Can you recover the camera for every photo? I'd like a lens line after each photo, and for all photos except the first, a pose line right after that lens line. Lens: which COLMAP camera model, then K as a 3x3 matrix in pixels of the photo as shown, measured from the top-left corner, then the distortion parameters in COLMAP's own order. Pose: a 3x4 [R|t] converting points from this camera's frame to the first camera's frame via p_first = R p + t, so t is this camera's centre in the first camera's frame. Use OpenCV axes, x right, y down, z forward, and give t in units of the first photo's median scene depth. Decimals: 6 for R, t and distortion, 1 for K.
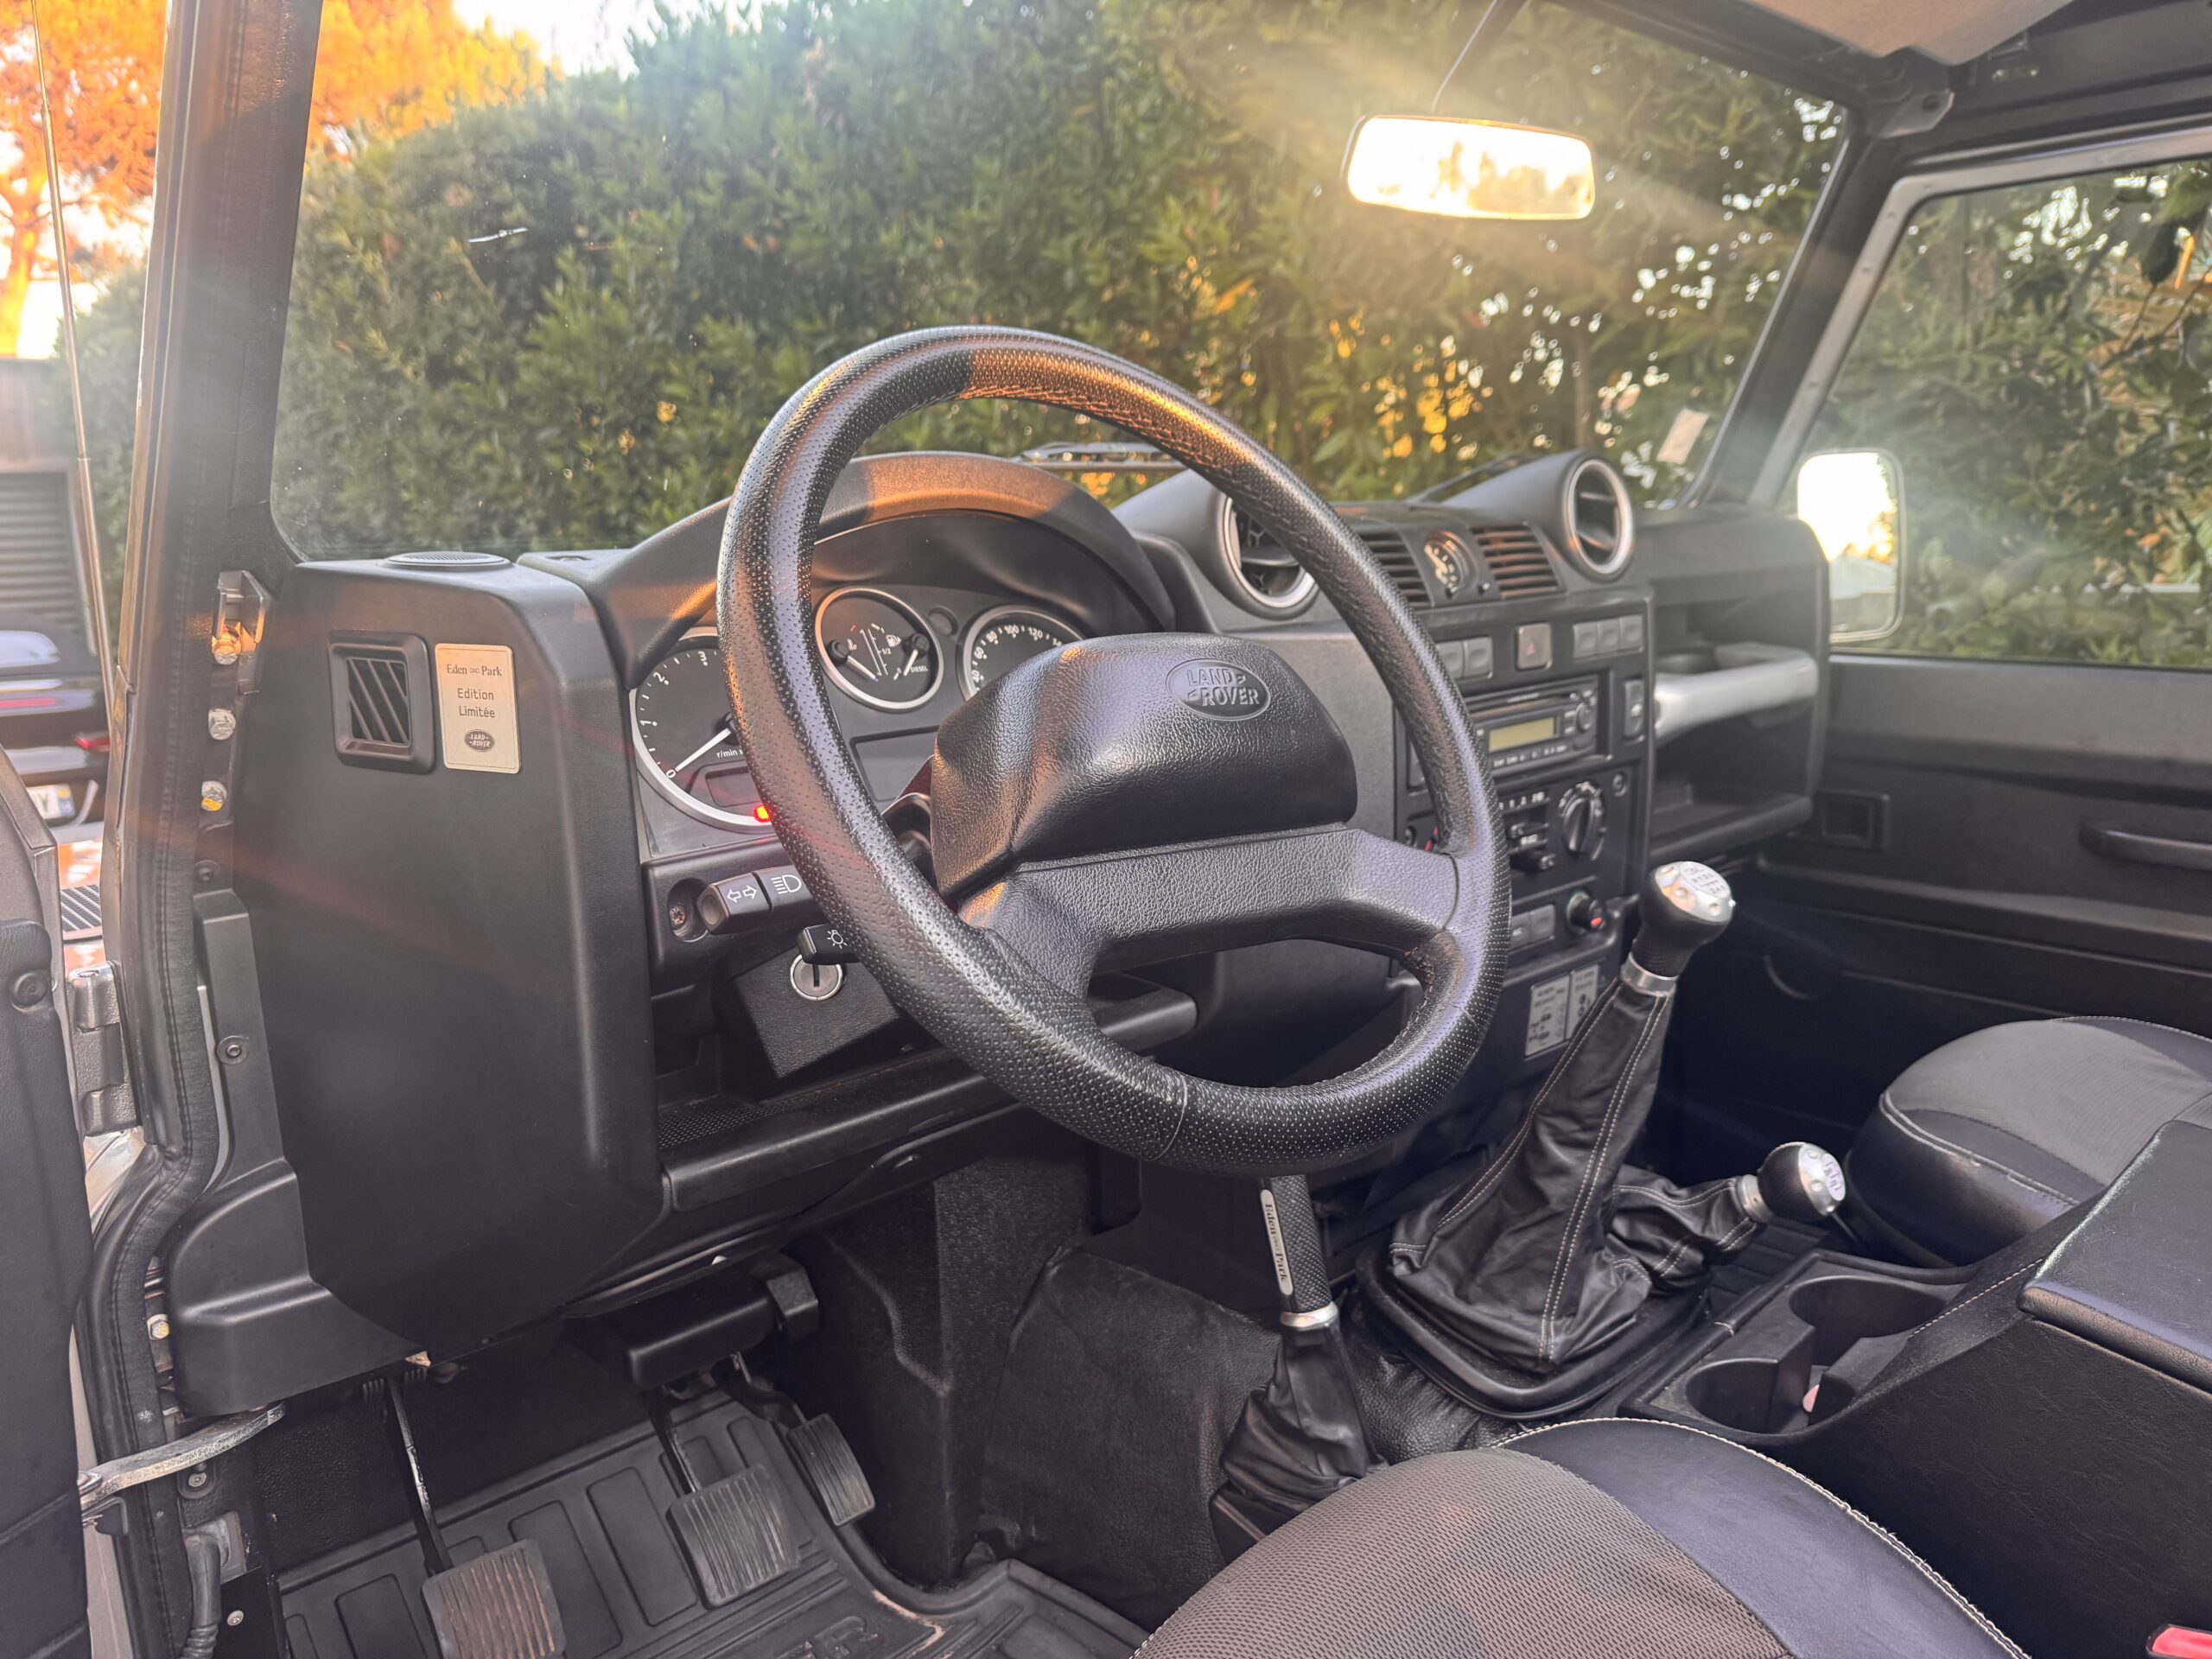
lens RADIAL K [[1560.8, 0, 1106.0], [0, 1560.8, 829.5], [0, 0, 1]] dist [0.031310, -0.037800]
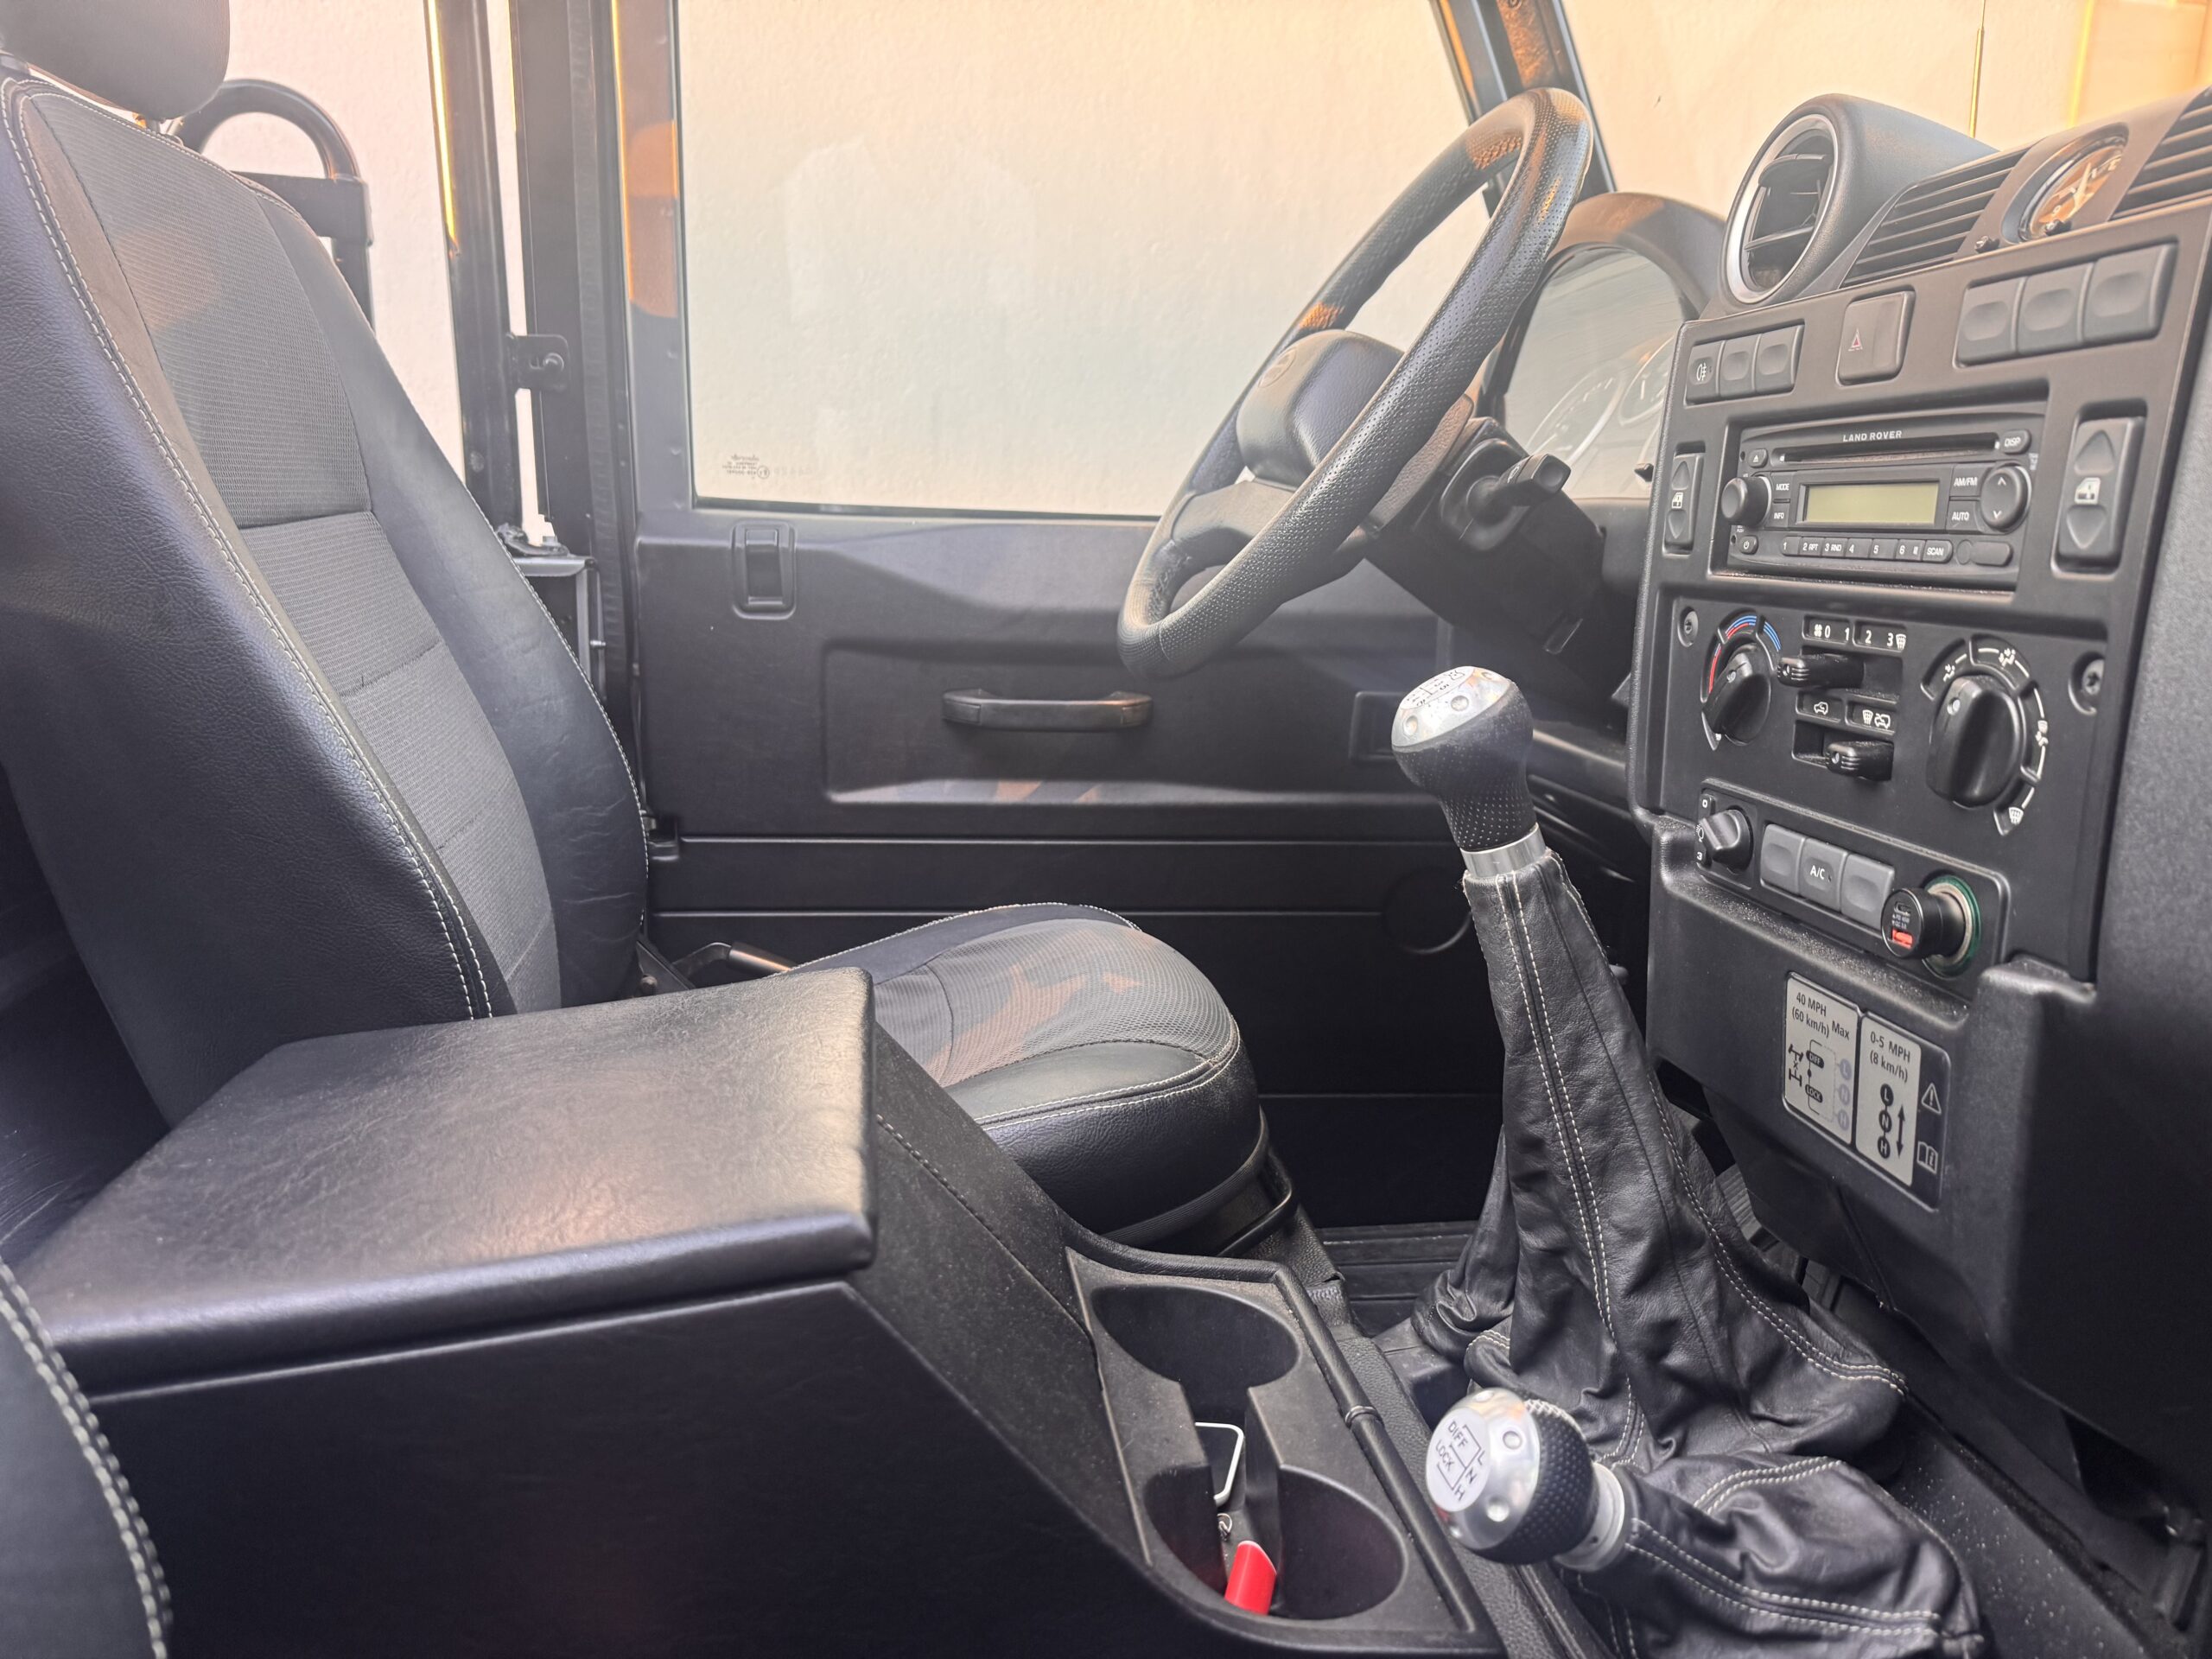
lens RADIAL K [[1560.8, 0, 1106.0], [0, 1560.8, 829.5], [0, 0, 1]] dist [0.031310, -0.037800]
pose [[-0.575117, 0.163654, -0.801534, 0.849250], [-0.179542, 0.930648, 0.318841, -0.080812], [0.798126, 0.327280, -0.505849, 1.069159]]
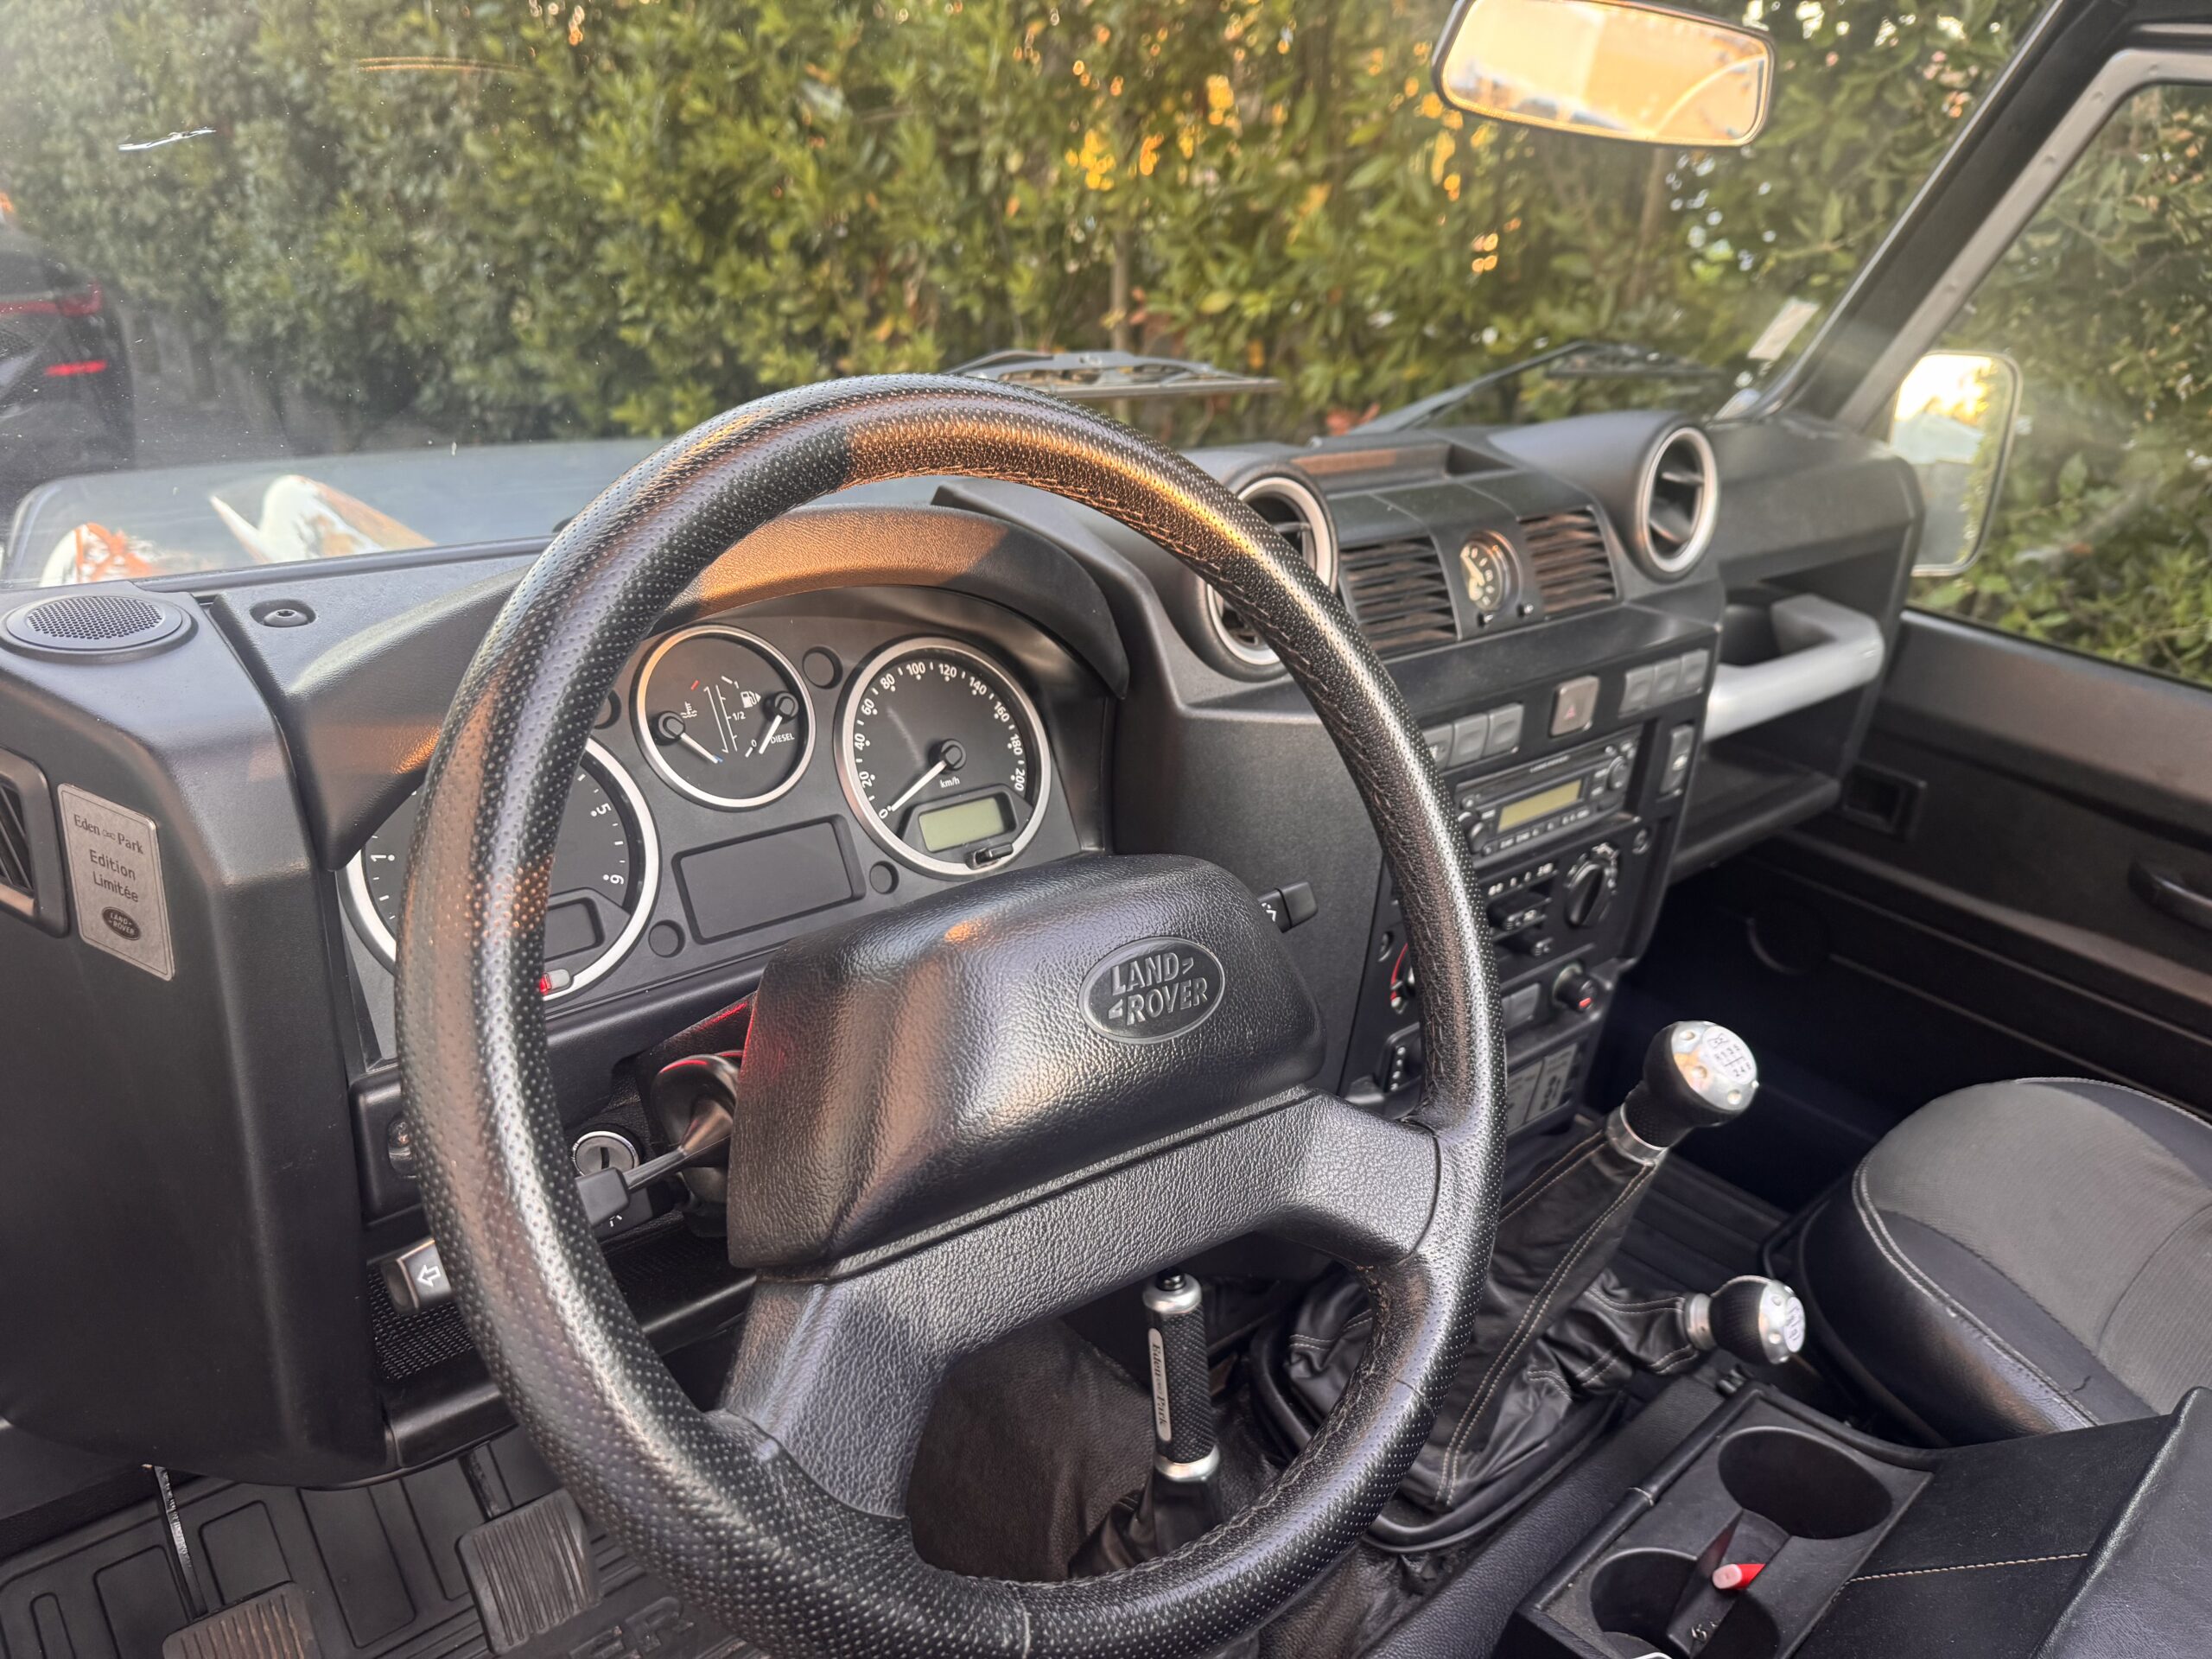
lens RADIAL K [[1573.3, 0, 1092.8], [0, 1573.3, 822.9], [0, 0, 1]] dist [0.000889, -0.006316]
pose [[0.993134, 0.112018, 0.033710, 0.007365], [-0.116667, 0.969530, 0.215405, -0.195260], [-0.008554, -0.217859, 0.975943, 0.193428]]
